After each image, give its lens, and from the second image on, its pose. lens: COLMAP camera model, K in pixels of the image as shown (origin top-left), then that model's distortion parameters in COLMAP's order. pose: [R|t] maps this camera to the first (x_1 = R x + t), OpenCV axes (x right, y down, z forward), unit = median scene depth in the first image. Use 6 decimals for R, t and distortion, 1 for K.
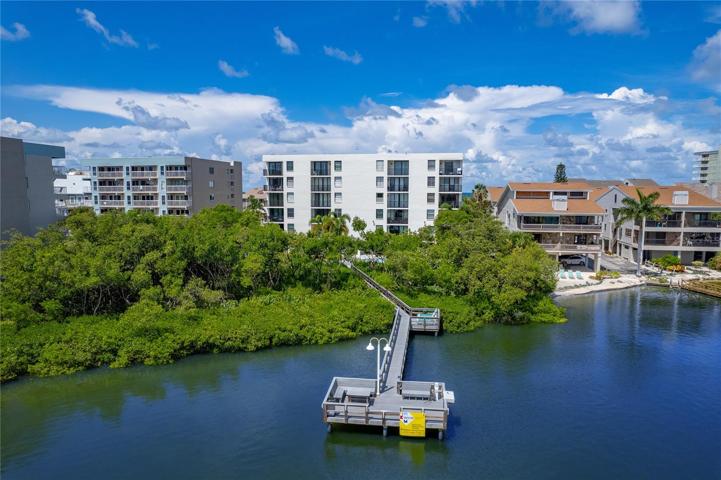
lens RADIAL K [[466.9, 0, 360.5], [0, 466.9, 240.0], [0, 0, 1]] dist [-0.034702, 0.002404]
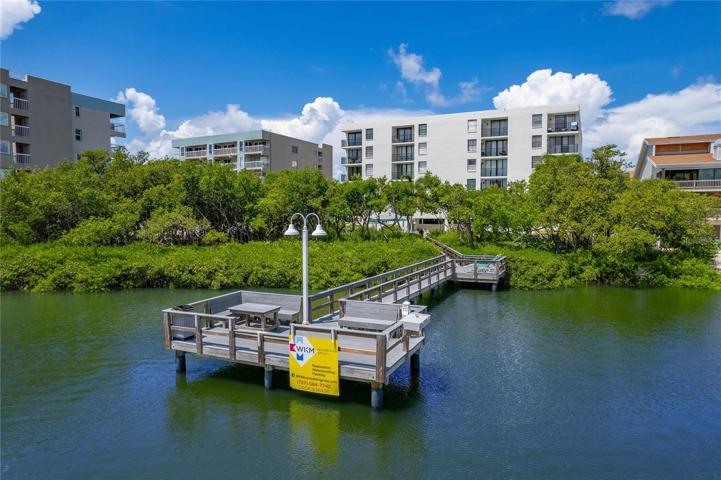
lens RADIAL K [[466.9, 0, 360.5], [0, 466.9, 240.0], [0, 0, 1]] dist [-0.034702, 0.002404]
pose [[0.962260, 0.016032, -0.271658, 0.078901], [-0.029011, 0.998618, -0.043826, 0.084636], [0.270580, 0.050053, 0.961395, 0.165137]]
